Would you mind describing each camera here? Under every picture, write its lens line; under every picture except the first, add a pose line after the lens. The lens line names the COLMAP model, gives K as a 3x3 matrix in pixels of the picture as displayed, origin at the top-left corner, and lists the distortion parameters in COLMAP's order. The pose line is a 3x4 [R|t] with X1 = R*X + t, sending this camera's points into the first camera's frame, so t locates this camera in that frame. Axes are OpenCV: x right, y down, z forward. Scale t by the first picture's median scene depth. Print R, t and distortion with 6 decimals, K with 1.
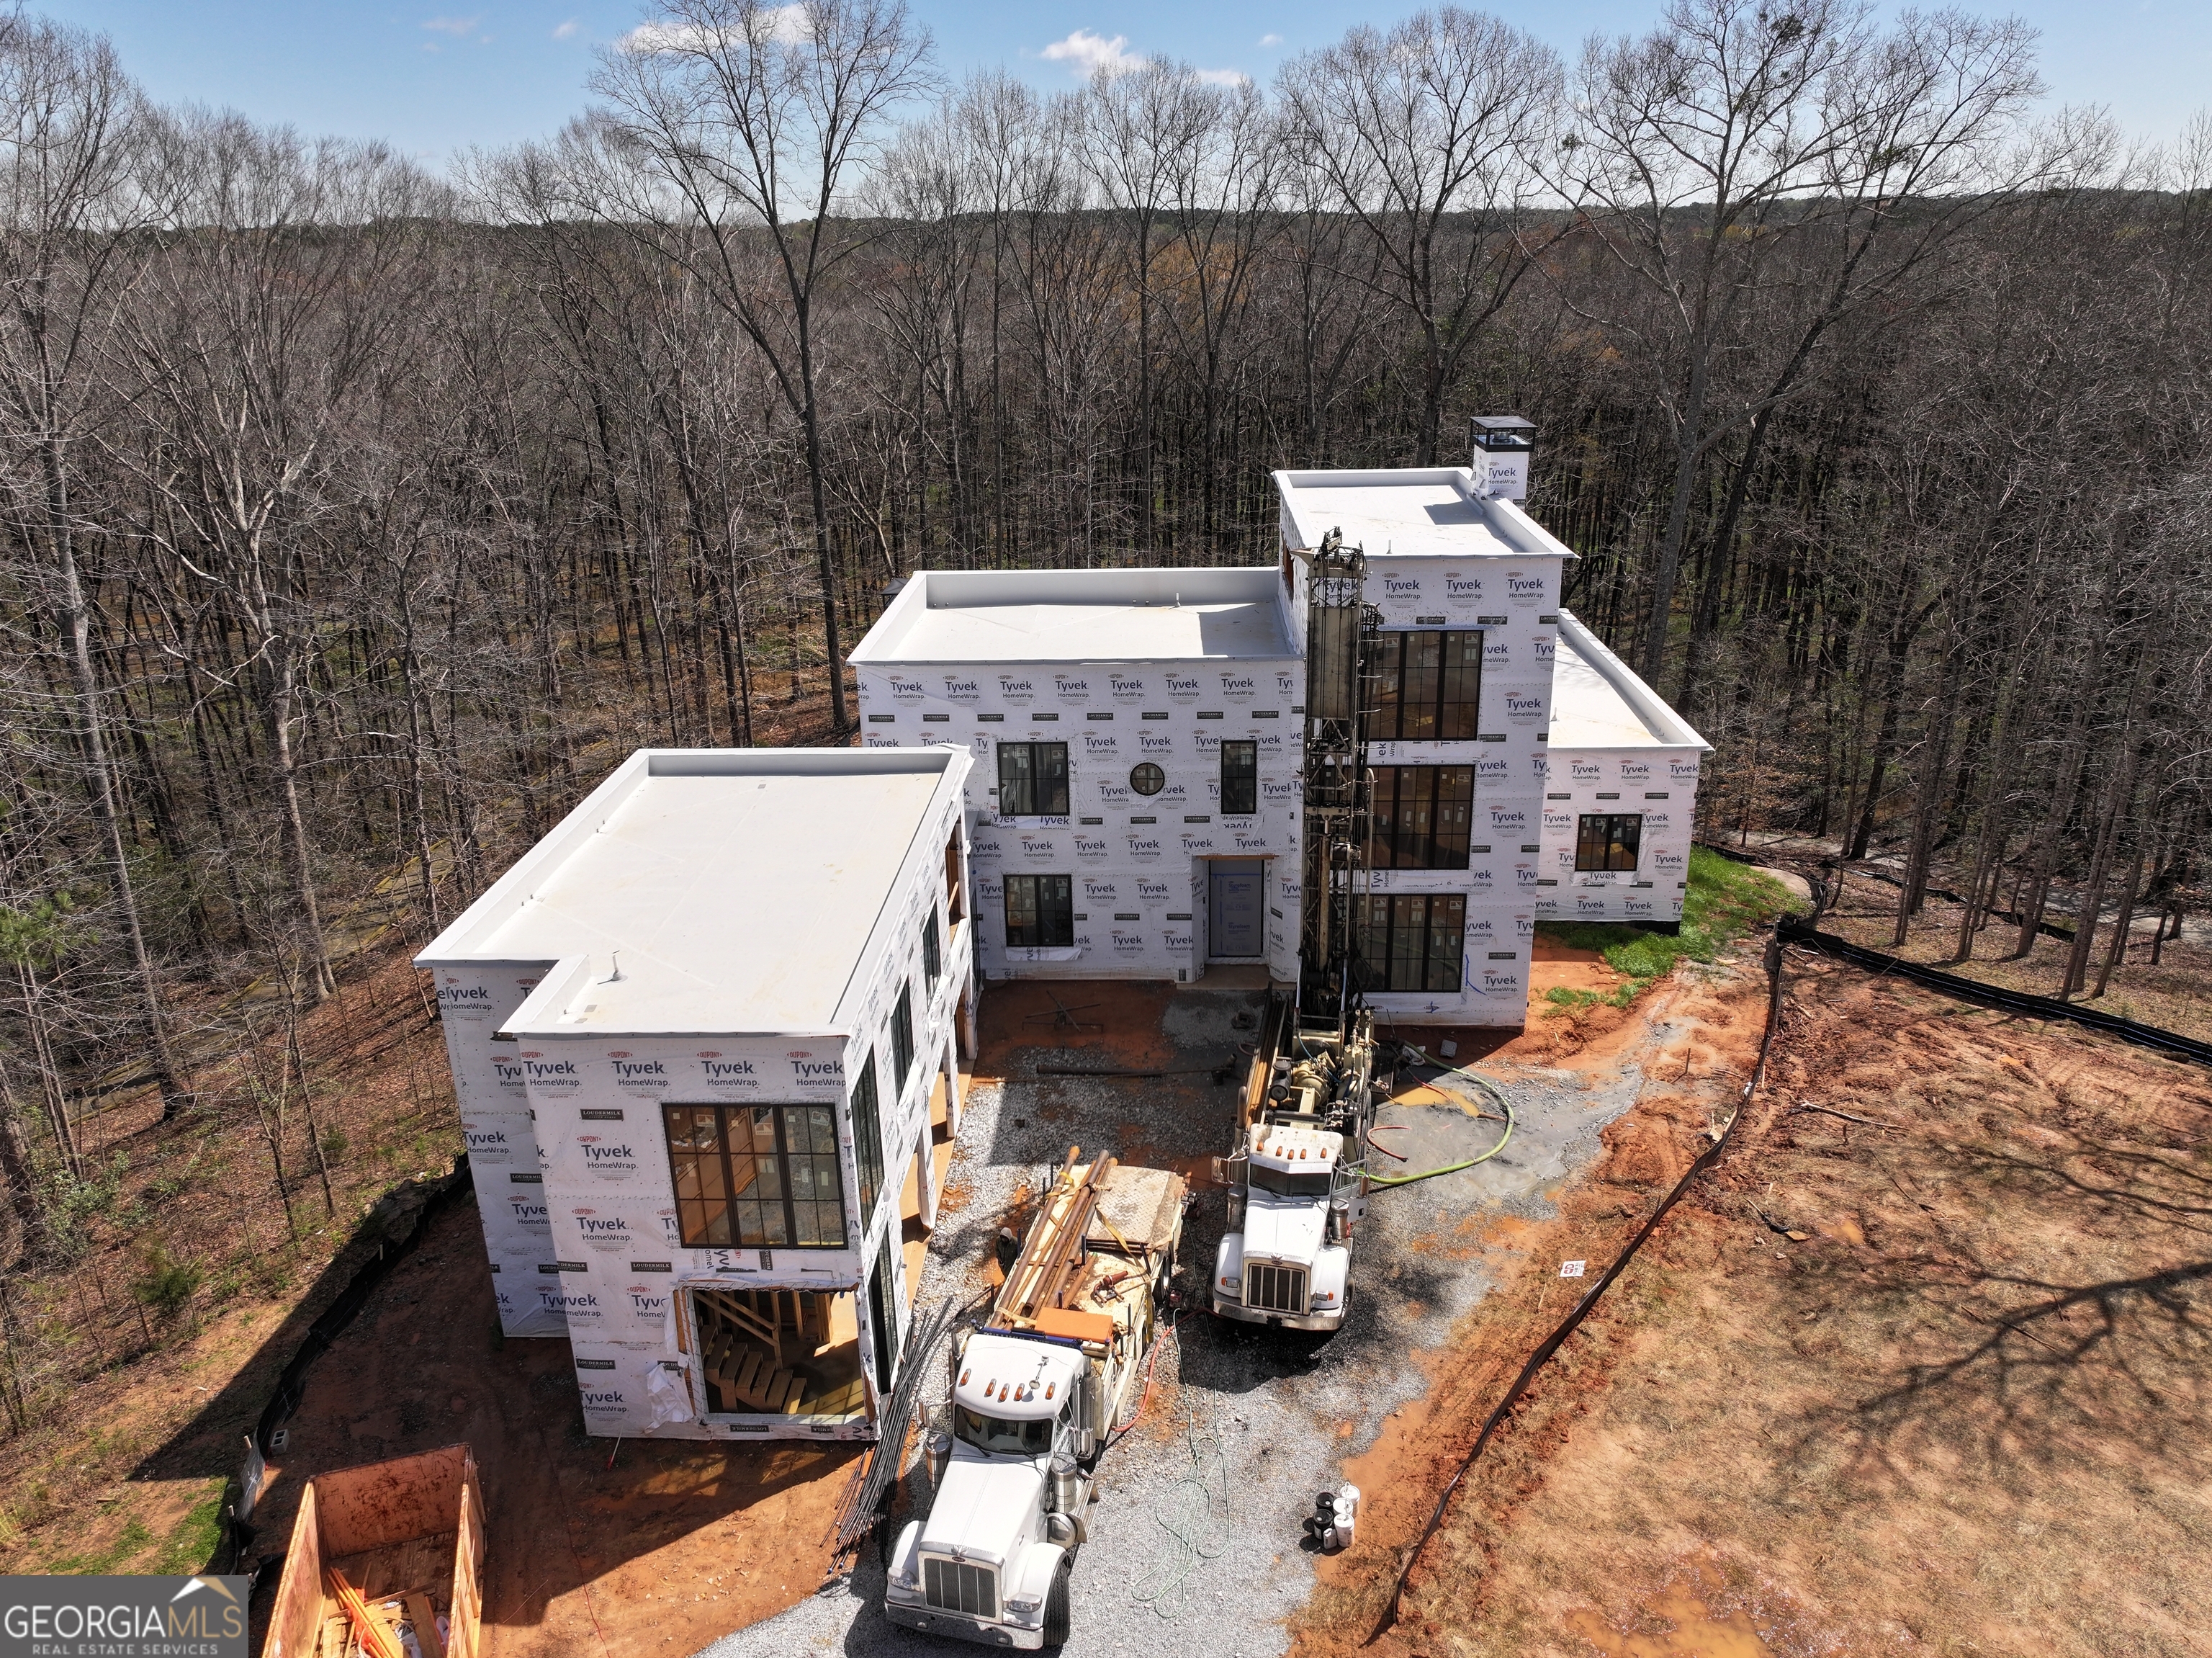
lens RADIAL K [[1550.3, 0, 1113.5], [0, 1550.3, 816.3], [0, 0, 1]] dist [0.004860, 0.011154]
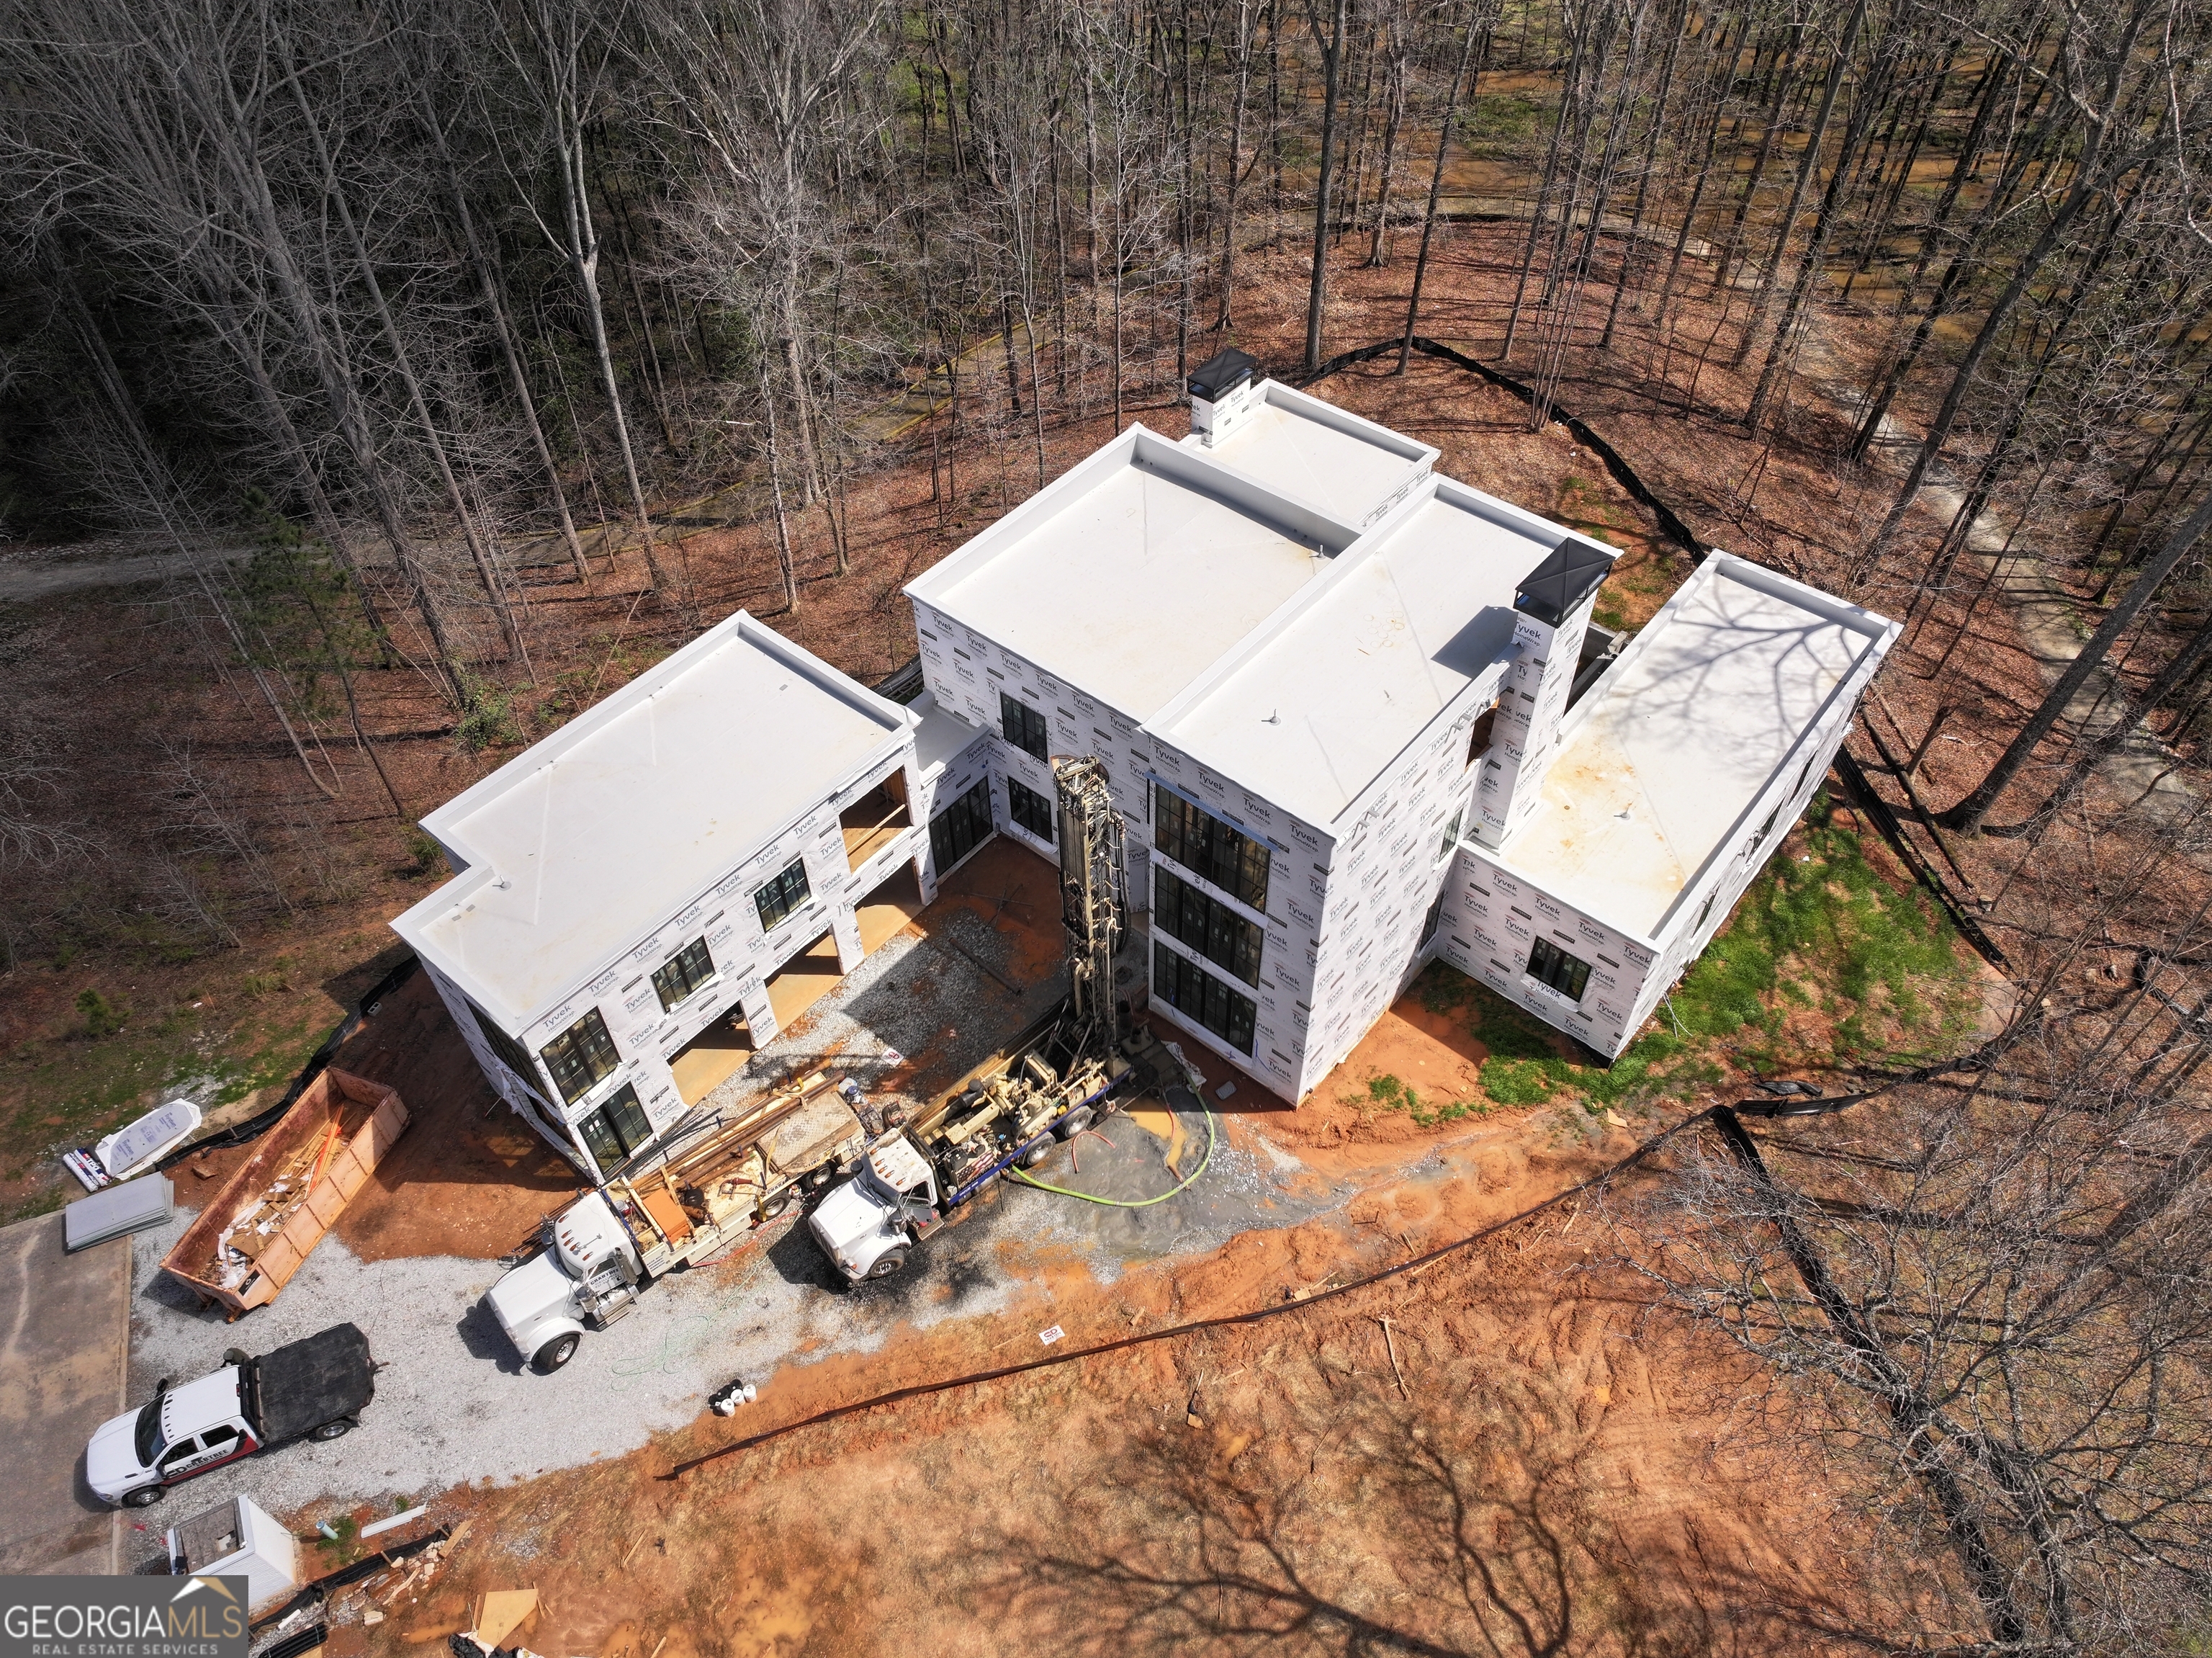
lens RADIAL K [[1554.9, 0, 1121.4], [0, 1554.9, 814.2], [0, 0, 1]] dist [-0.000006, 0.001979]
pose [[0.795241, 0.456051, -0.399511, 0.558238], [-0.216378, 0.829029, 0.515647, -0.651673], [0.566368, -0.323618, 0.757957, 0.131475]]
